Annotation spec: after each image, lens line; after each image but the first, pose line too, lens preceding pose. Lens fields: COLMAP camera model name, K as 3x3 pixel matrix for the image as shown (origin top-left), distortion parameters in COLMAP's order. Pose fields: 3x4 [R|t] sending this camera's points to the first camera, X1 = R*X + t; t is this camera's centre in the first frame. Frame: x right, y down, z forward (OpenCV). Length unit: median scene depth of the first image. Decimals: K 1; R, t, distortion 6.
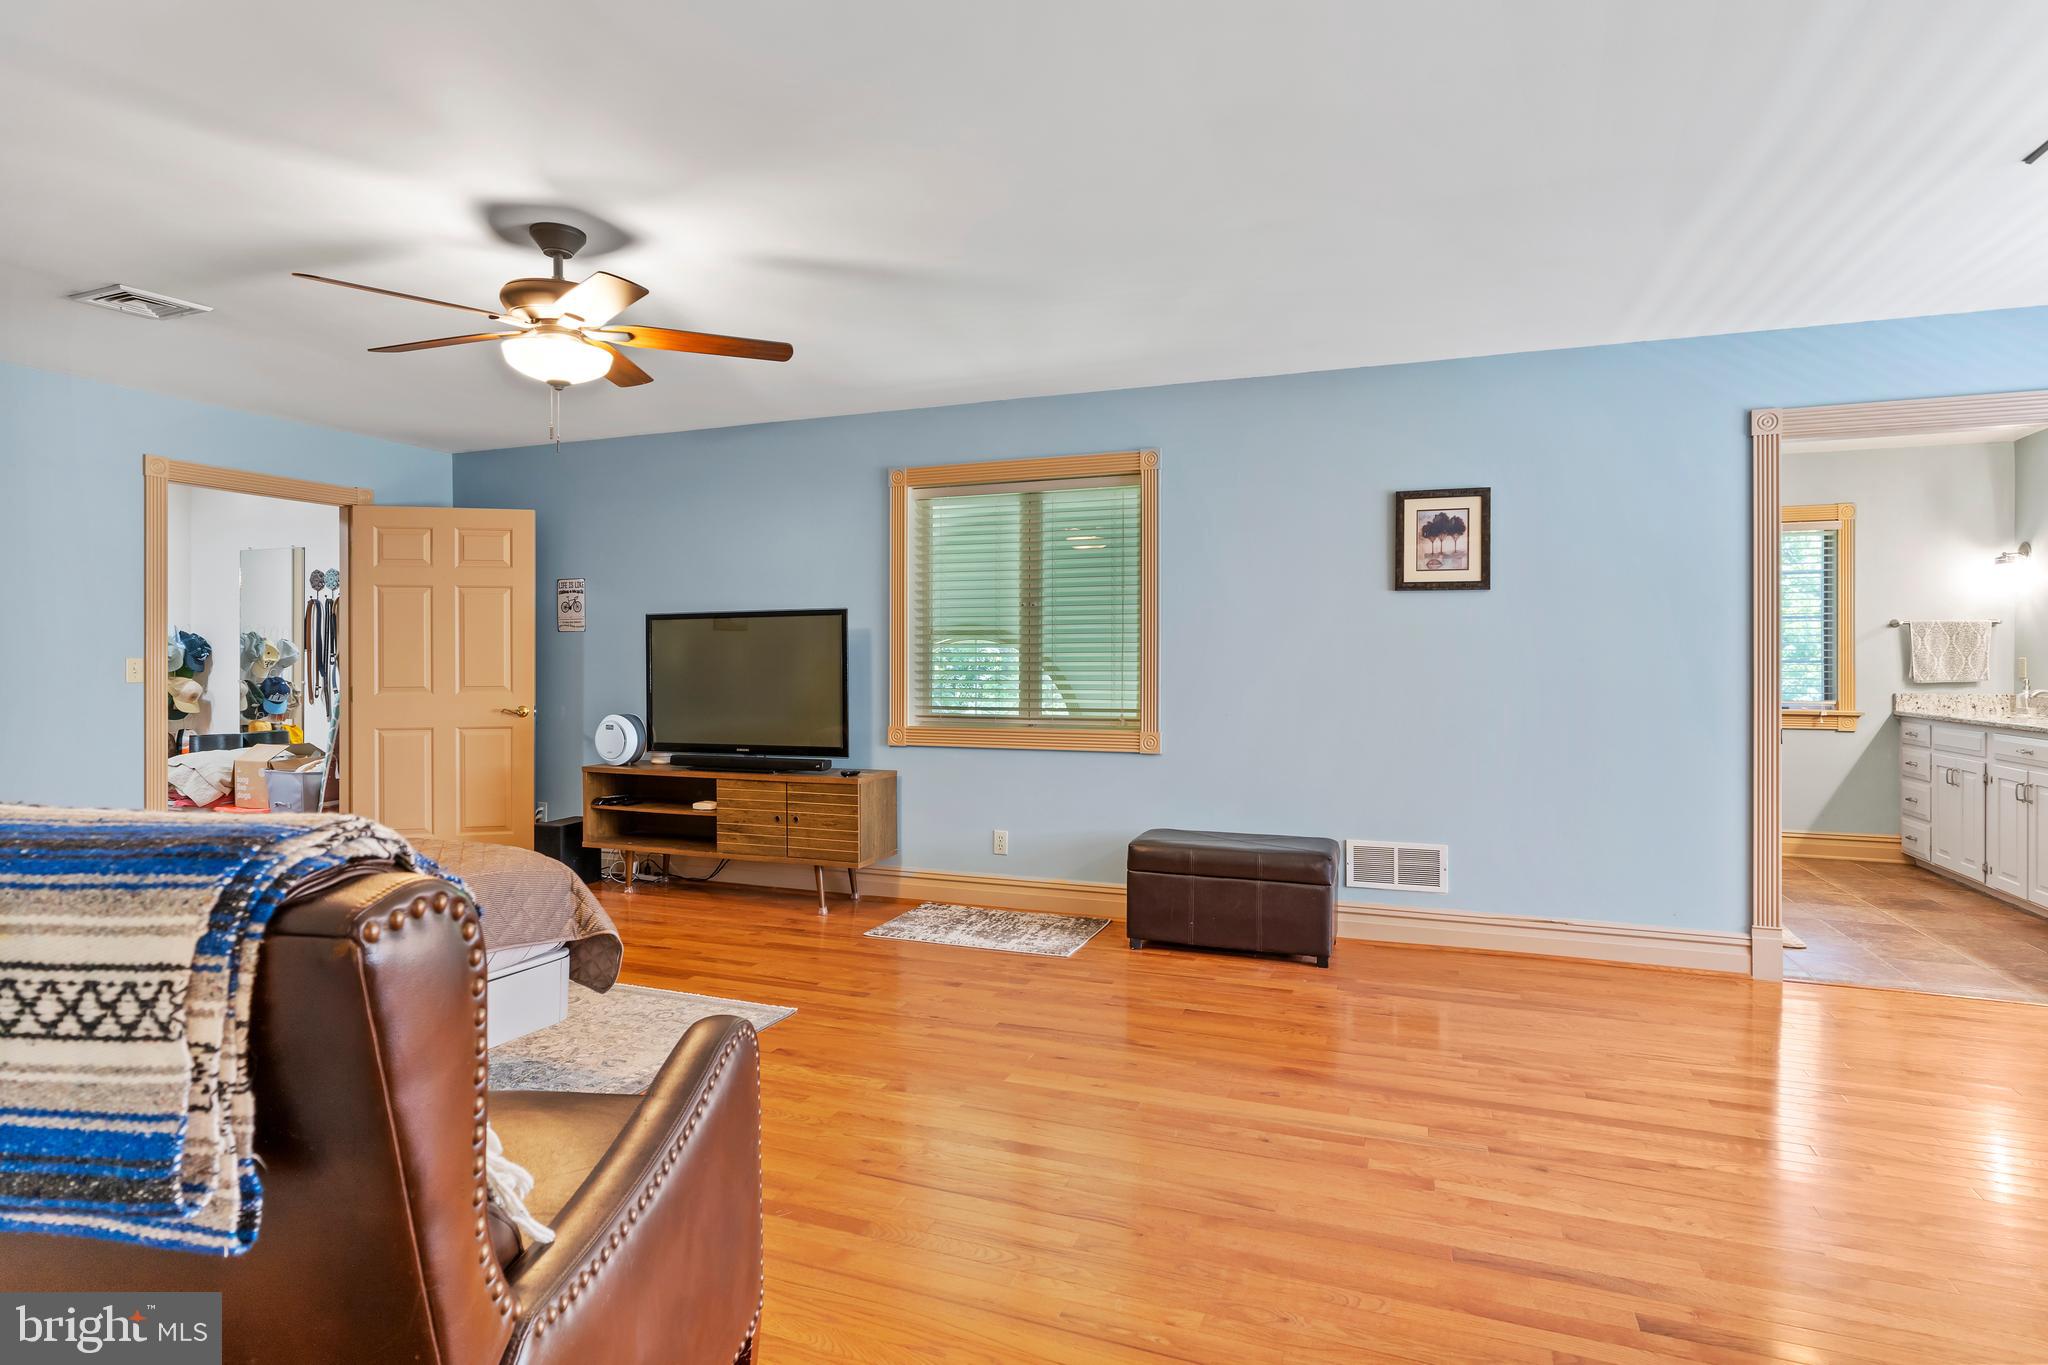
lens RADIAL K [[1074.3, 0, 1018.2], [0, 1074.3, 659.7], [0, 0, 1]] dist [-0.002131, 0.002144]
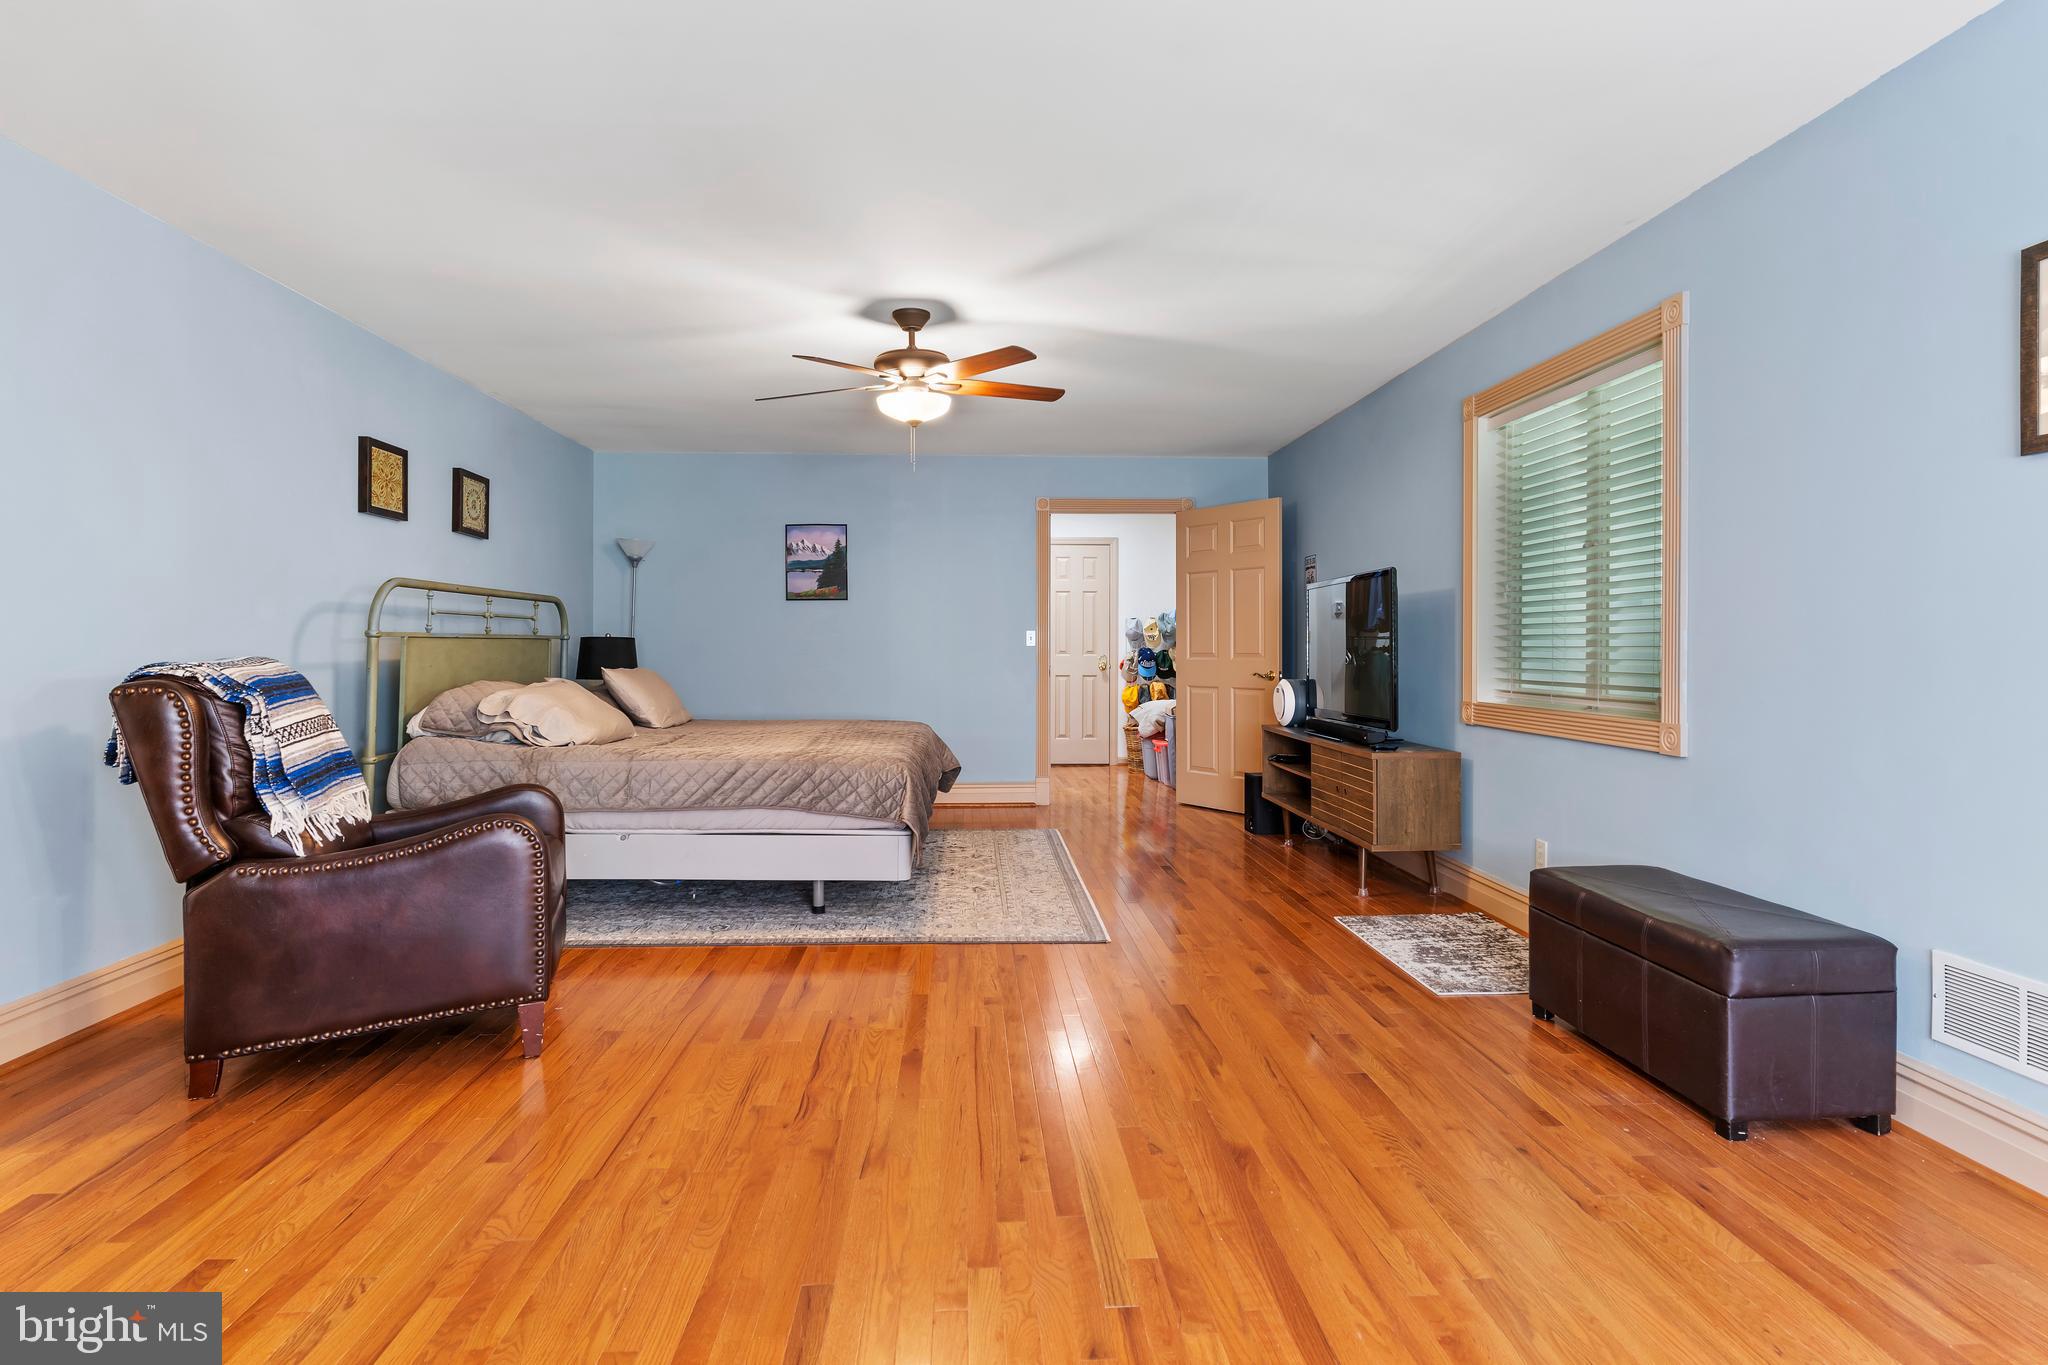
lens RADIAL K [[1052.4, 0, 1012.6], [0, 1052.4, 662.7], [0, 0, 1]] dist [-0.005558, 0.000446]
pose [[0.400181, 0.013870, -0.916331, 0.687189], [0.000143, 0.999885, 0.015197, 0.024806], [0.916436, -0.006212, 0.400133, 0.453468]]
